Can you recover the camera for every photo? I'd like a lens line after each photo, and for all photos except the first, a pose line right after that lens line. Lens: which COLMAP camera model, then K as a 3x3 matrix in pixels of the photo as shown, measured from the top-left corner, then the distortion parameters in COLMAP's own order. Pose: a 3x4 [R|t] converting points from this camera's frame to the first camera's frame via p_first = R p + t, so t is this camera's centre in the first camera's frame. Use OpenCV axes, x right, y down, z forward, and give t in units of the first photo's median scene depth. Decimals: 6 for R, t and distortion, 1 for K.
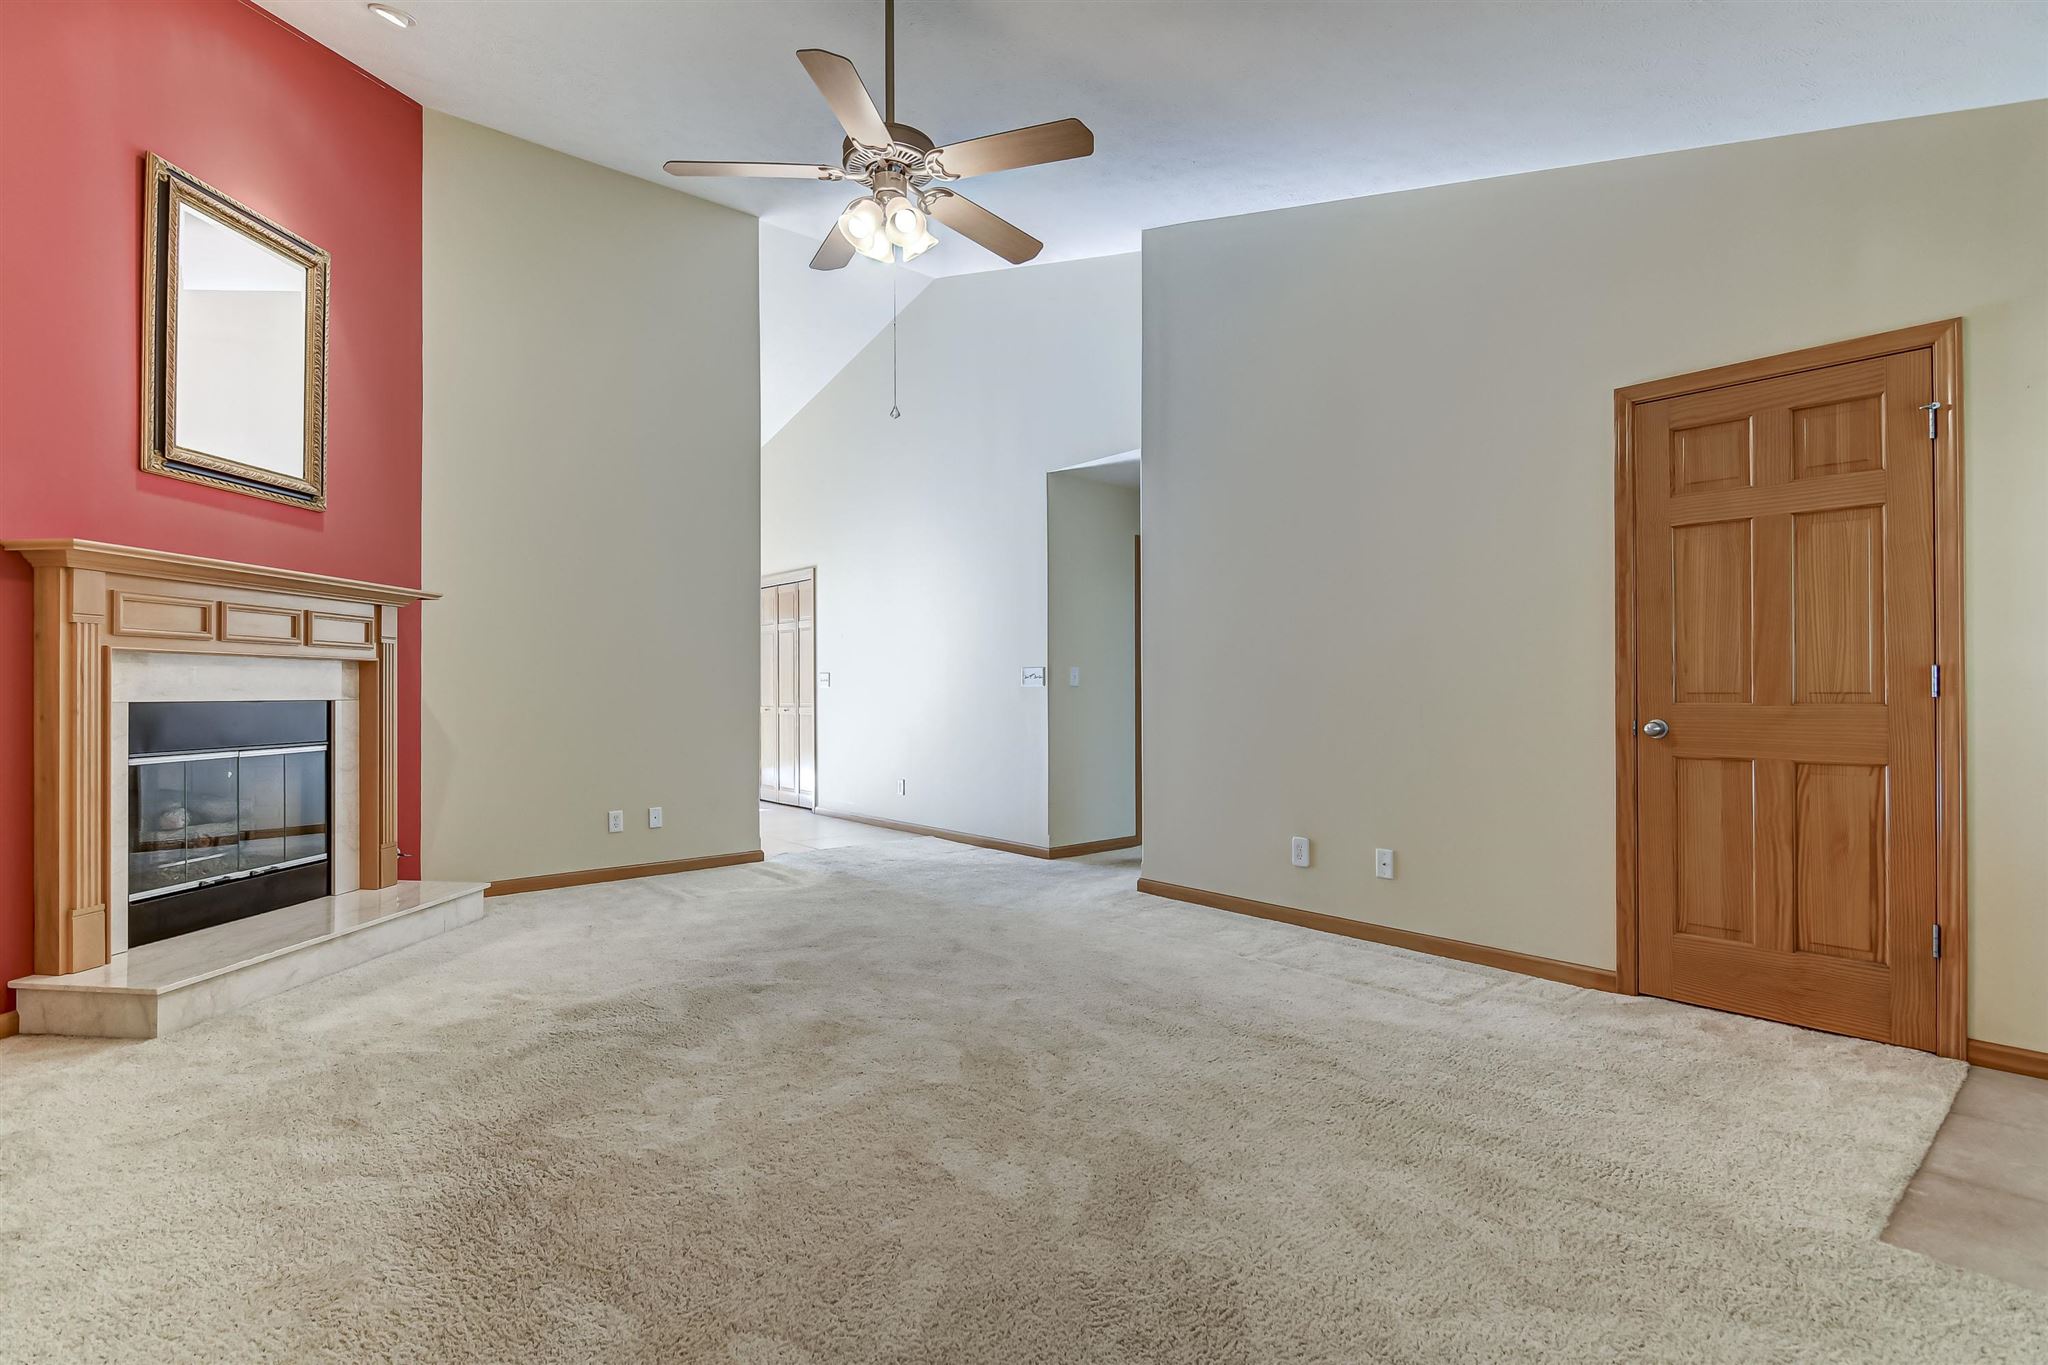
lens RADIAL K [[981.4, 0, 1010.0], [0, 981.4, 686.8], [0, 0, 1]] dist [0.021473, -0.019814]
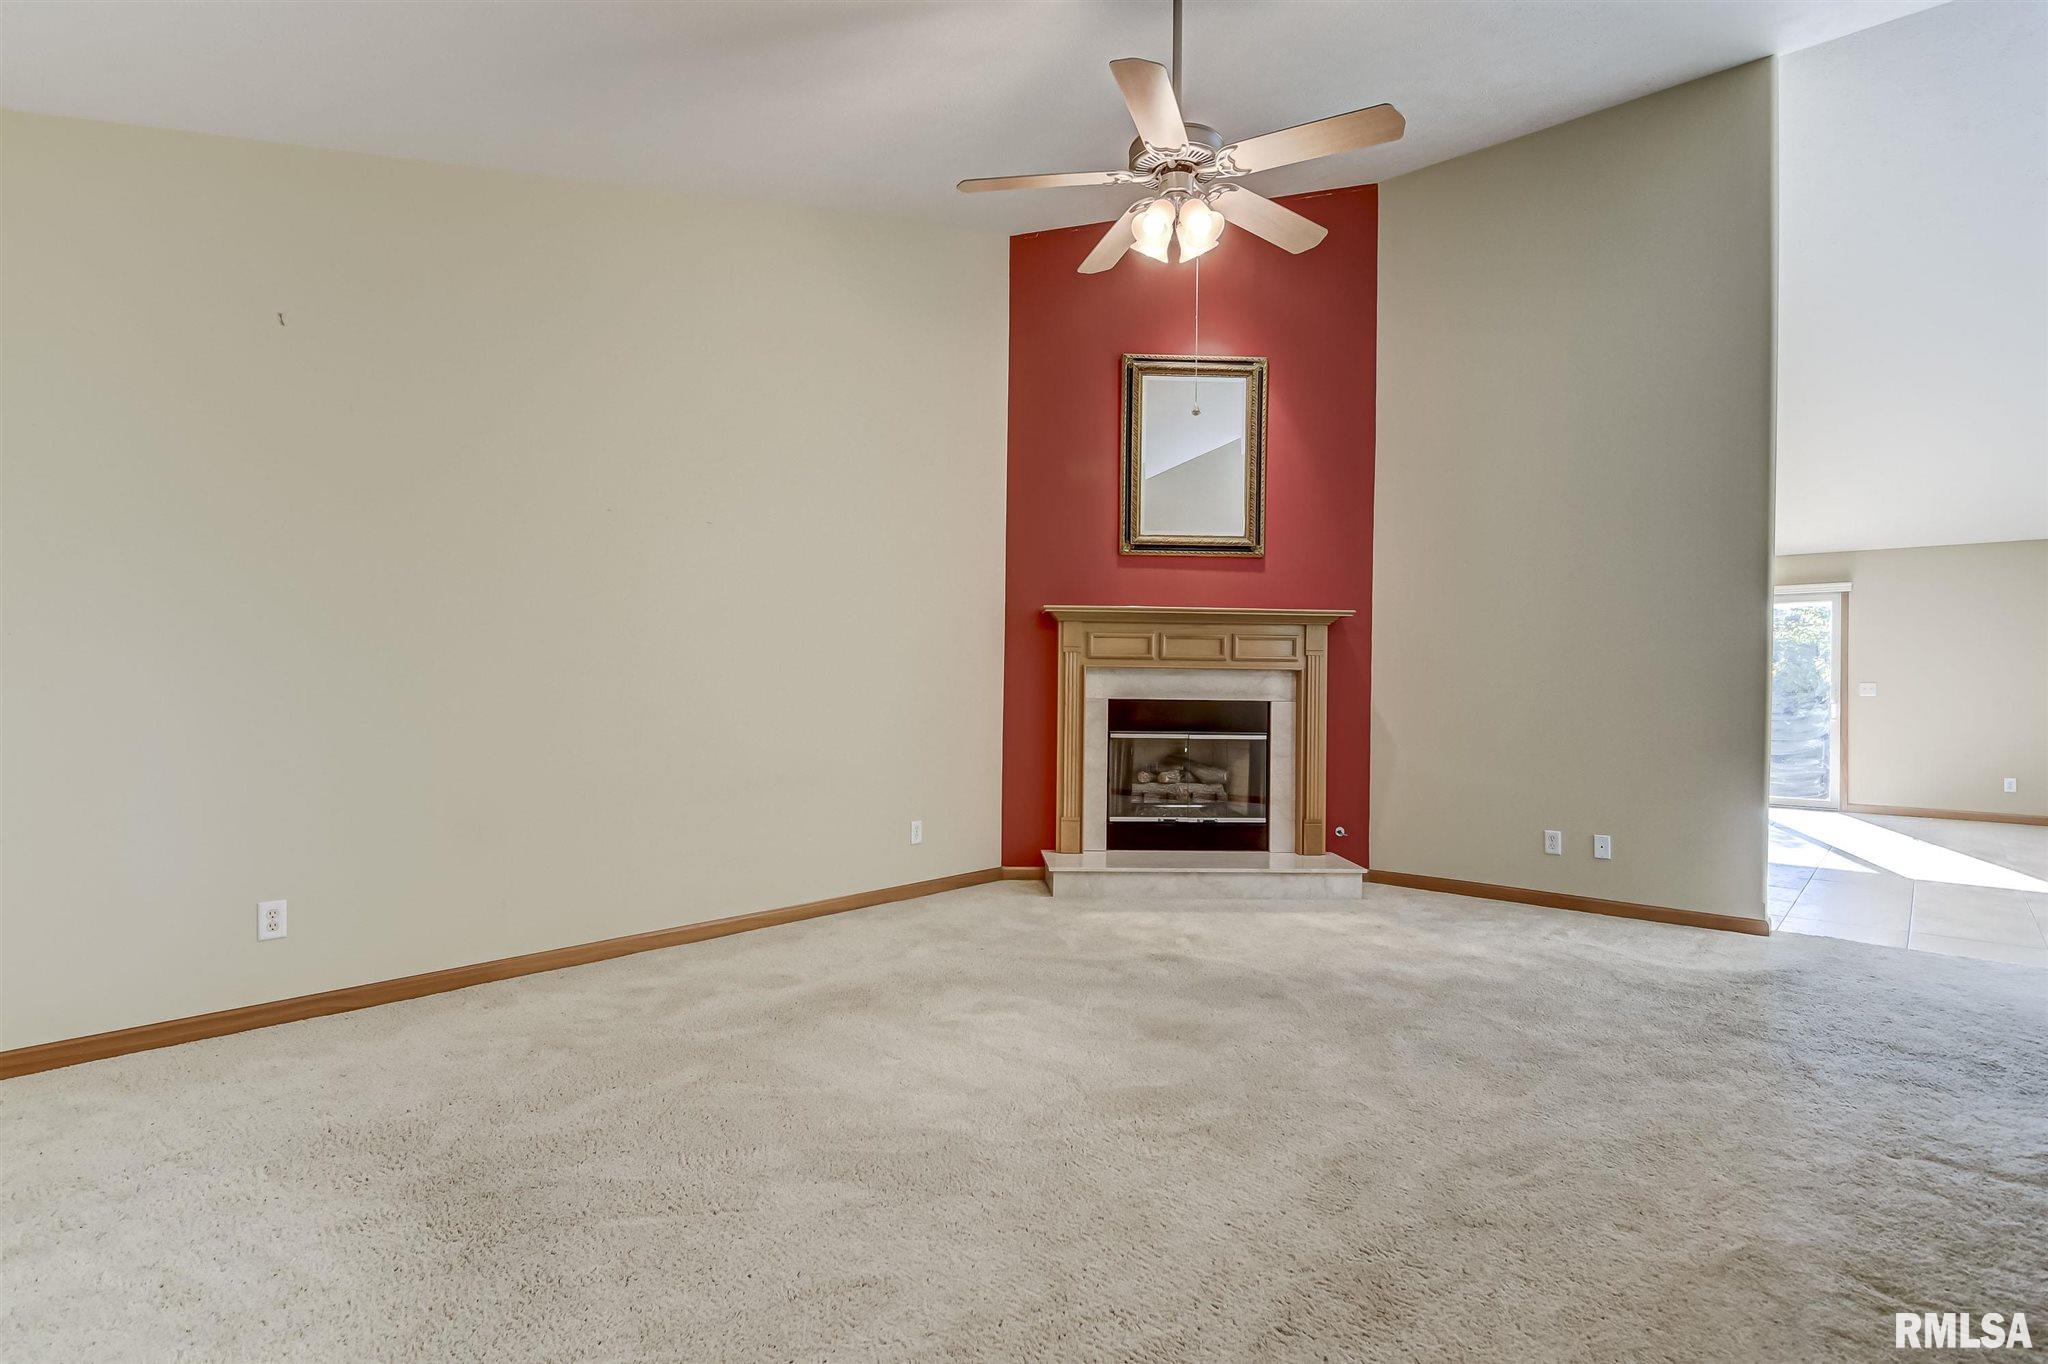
lens RADIAL K [[1012.2, 0, 1015.6], [0, 1012.2, 697.4], [0, 0, 1]] dist [0.001566, -0.000056]
pose [[0.134120, 0.011854, -0.990894, 0.624697], [-0.010825, 0.999886, 0.010496, -0.002080], [0.990906, 0.009319, 0.134233, 0.521723]]
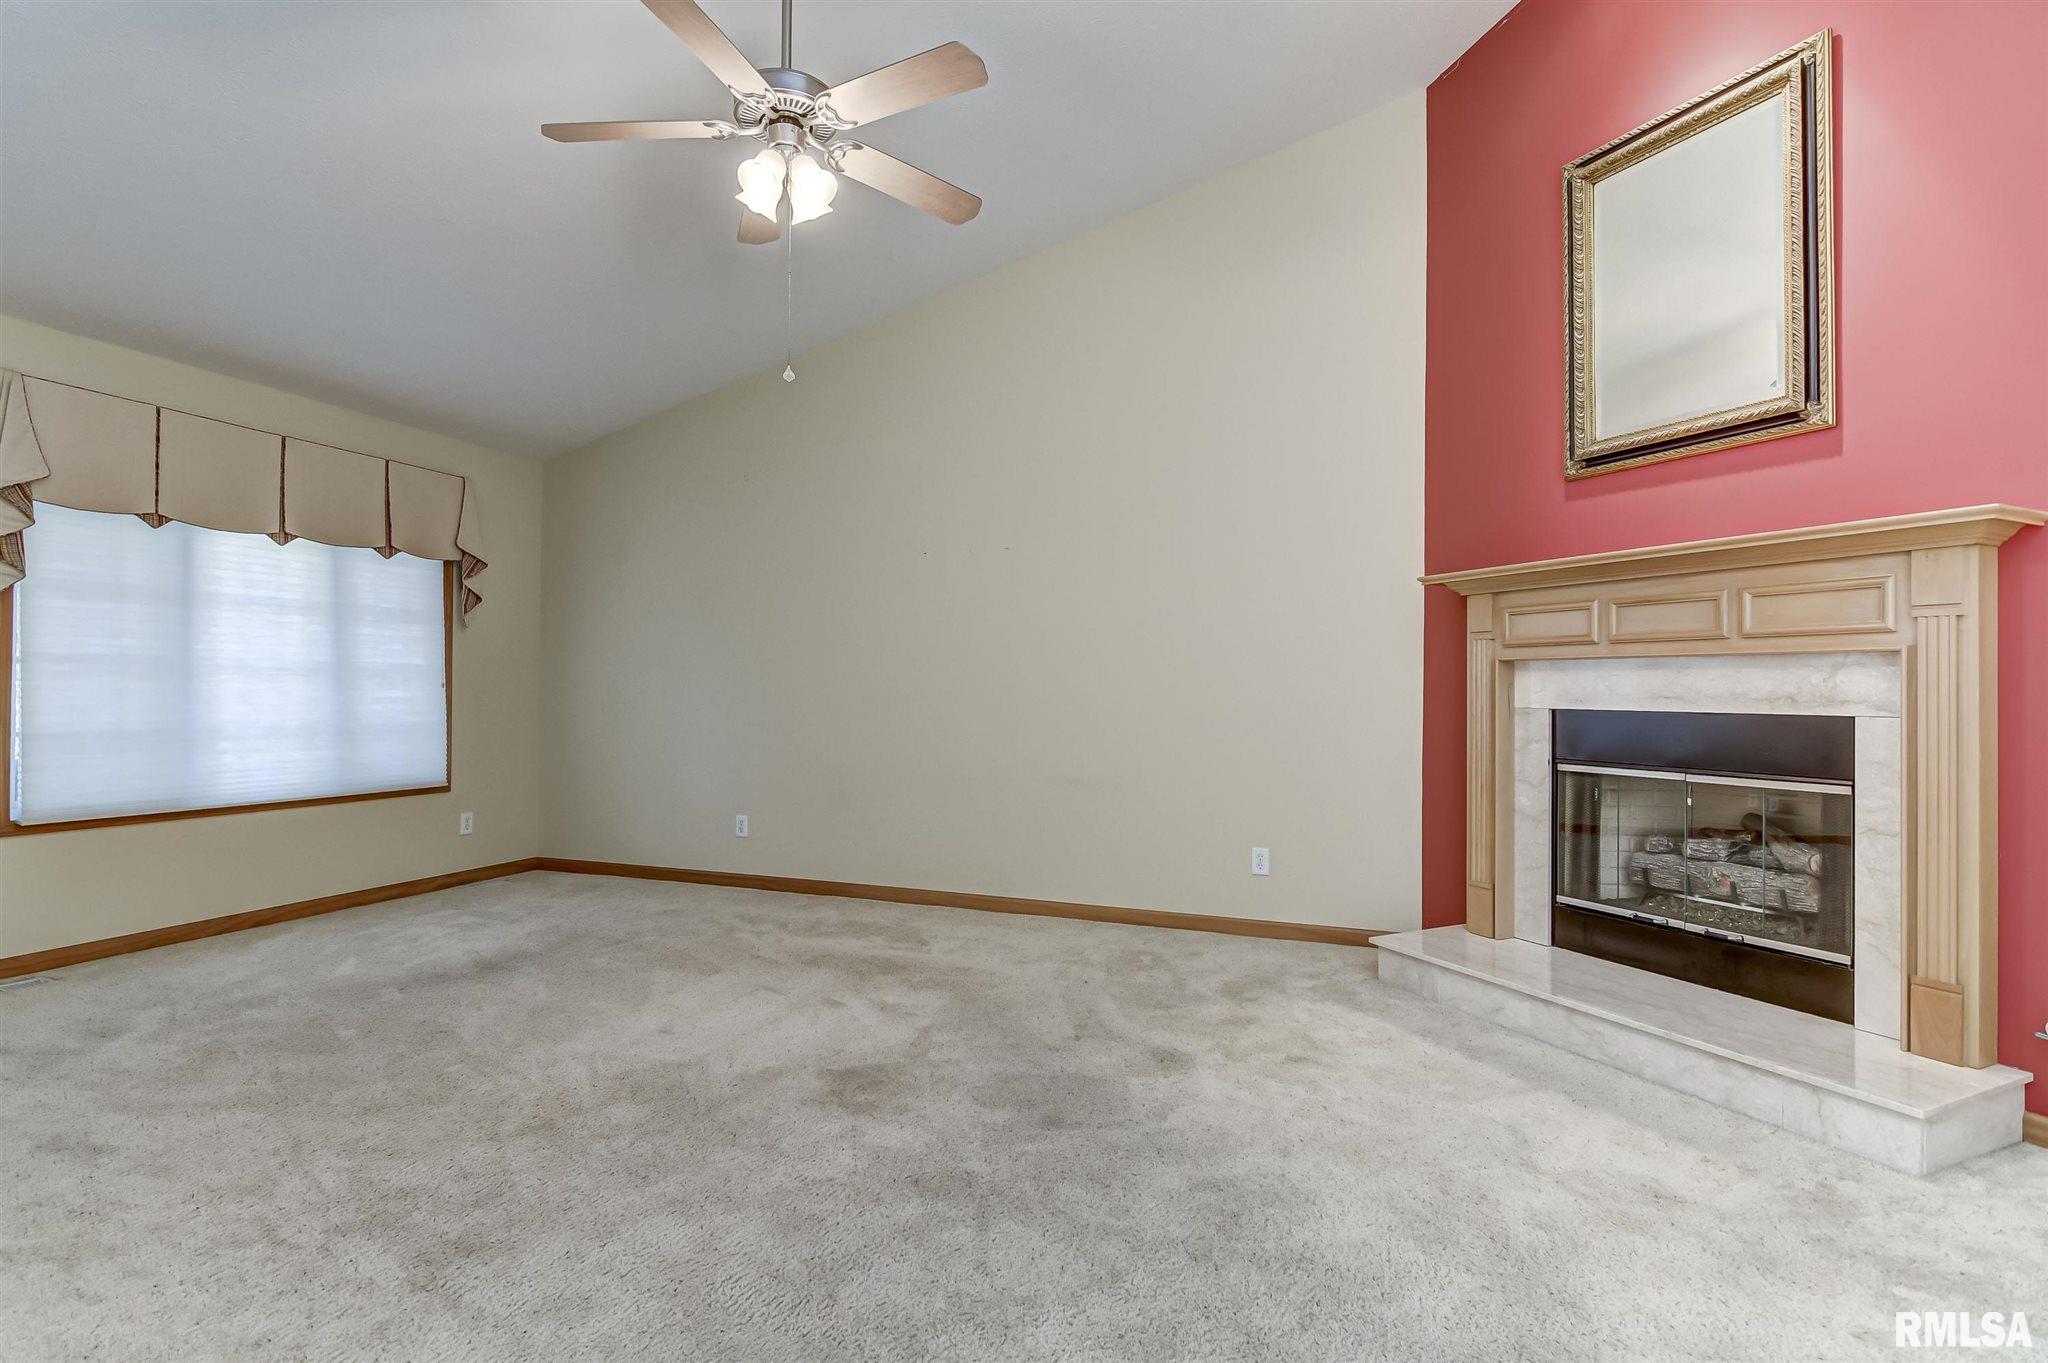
lens RADIAL K [[981.4, 0, 1010.0], [0, 981.4, 685.8], [0, 0, 1]] dist [0.021473, -0.019814]
pose [[-0.876962, -0.014961, -0.480326, 0.093370], [-0.011514, 0.999882, -0.010122, 0.007235], [0.480421, -0.003347, -0.877032, 1.377361]]
